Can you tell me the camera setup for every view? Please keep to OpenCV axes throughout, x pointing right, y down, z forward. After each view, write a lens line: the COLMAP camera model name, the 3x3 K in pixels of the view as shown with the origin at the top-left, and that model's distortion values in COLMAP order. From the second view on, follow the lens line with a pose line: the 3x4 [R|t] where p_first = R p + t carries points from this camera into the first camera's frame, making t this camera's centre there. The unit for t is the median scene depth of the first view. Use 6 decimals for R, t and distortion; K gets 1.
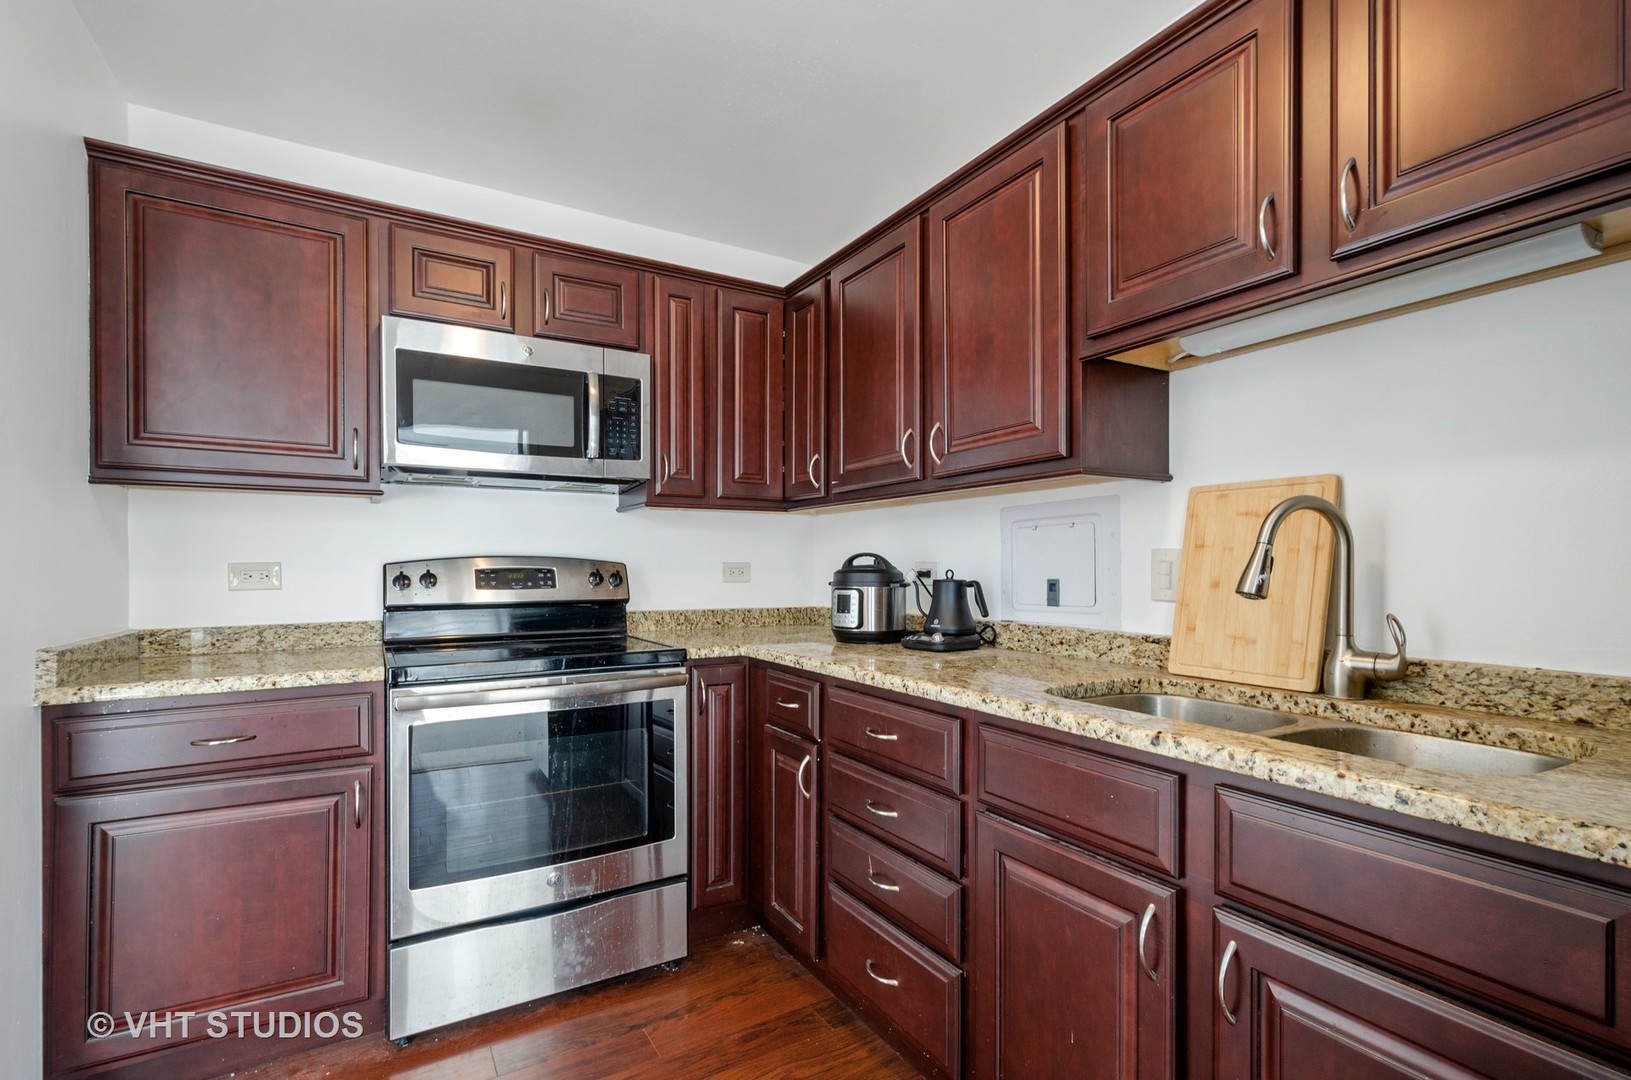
lens RADIAL K [[738.9, 0, 775.7], [0, 738.9, 564.5], [0, 0, 1]] dist [0.012861, -0.001027]
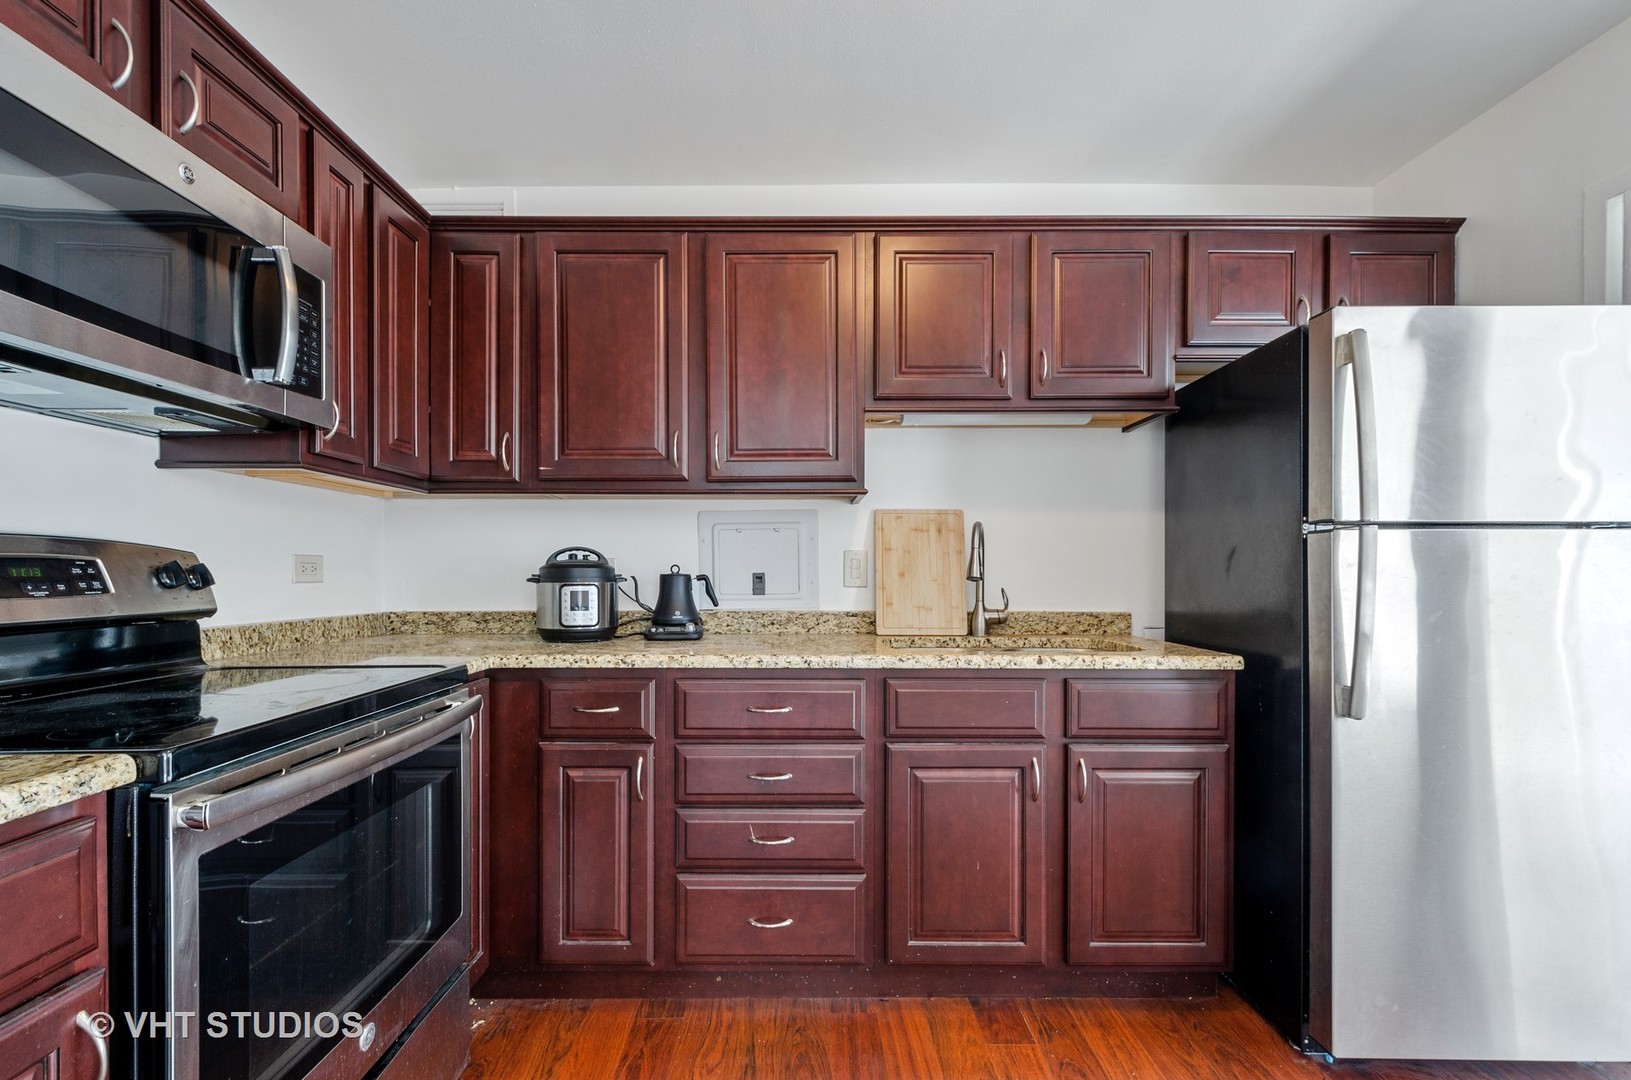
lens RADIAL K [[738.9, 0, 791.2], [0, 738.9, 571.2], [0, 0, 1]] dist [0.012861, -0.001027]
pose [[0.490788, -0.000014, 0.871279, -0.697595], [-0.004432, 0.999987, 0.002513, 0.014314], [-0.871268, -0.005094, 0.490782, 0.362215]]
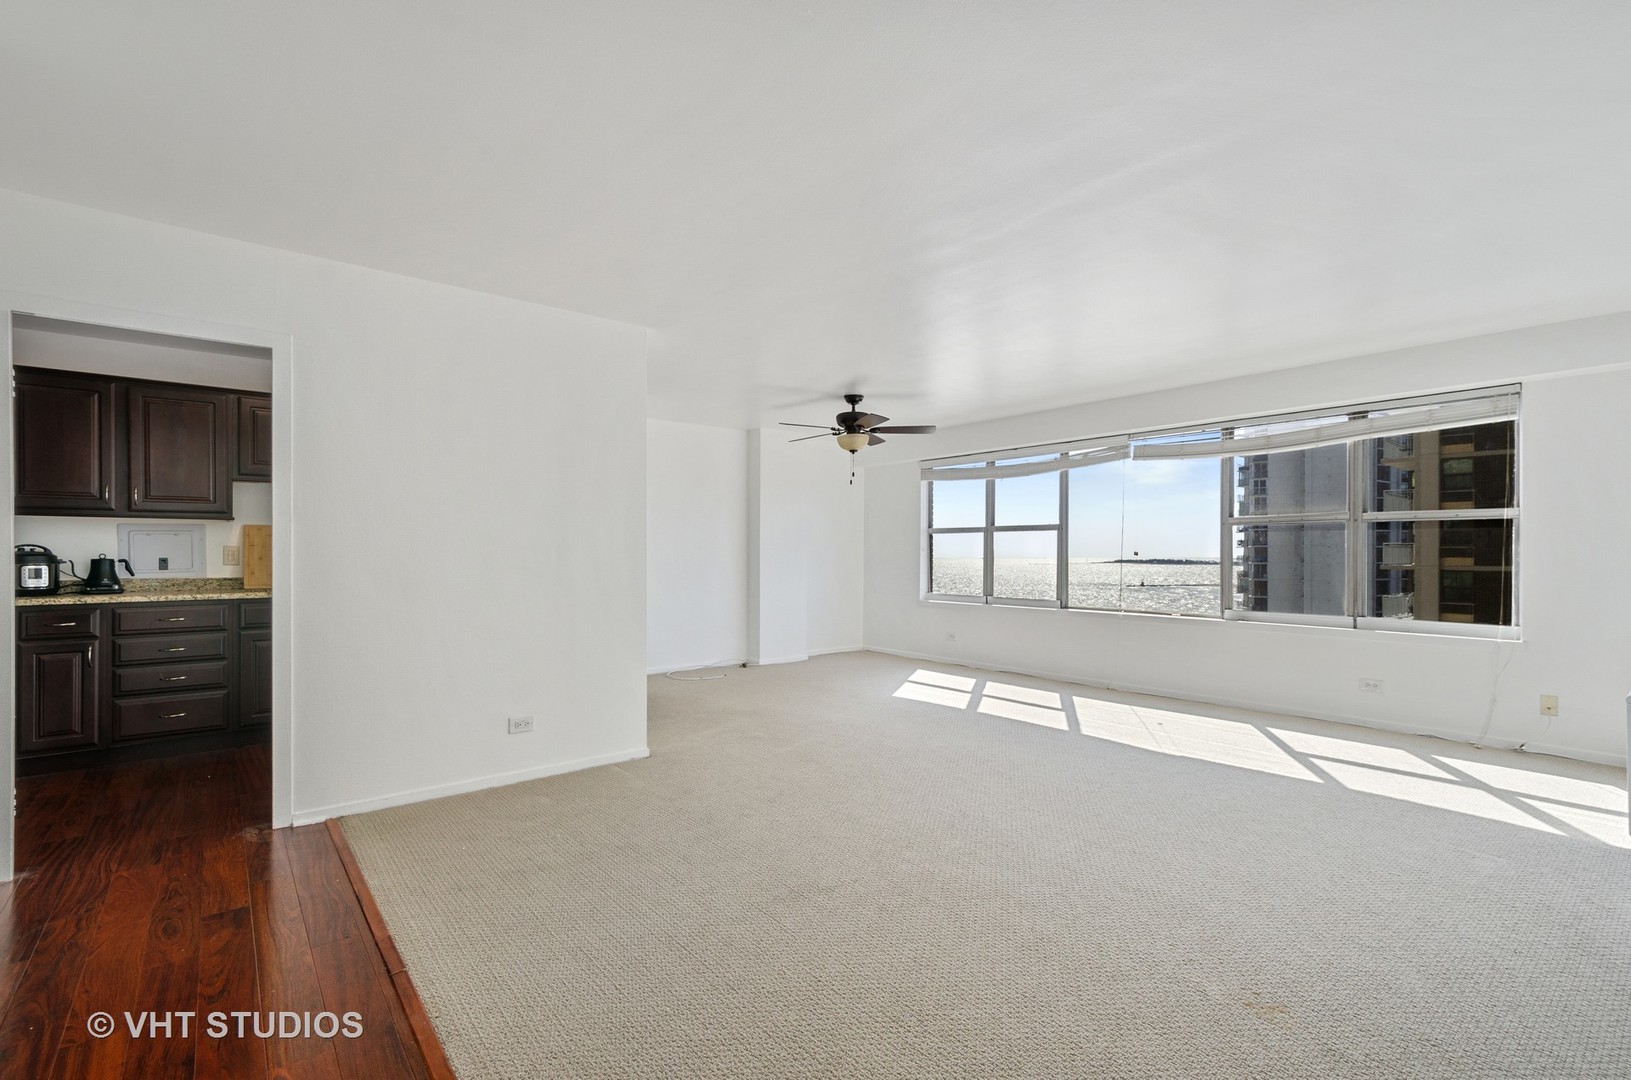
lens RADIAL K [[738.9, 0, 804.2], [0, 738.9, 550.4], [0, 0, 1]] dist [0.012861, -0.001027]
pose [[-0.166685, 0.003459, 0.986004, -2.287872], [-0.002100, 0.999990, -0.003863, 0.001749], [-0.986008, -0.002714, -0.166676, -0.574766]]
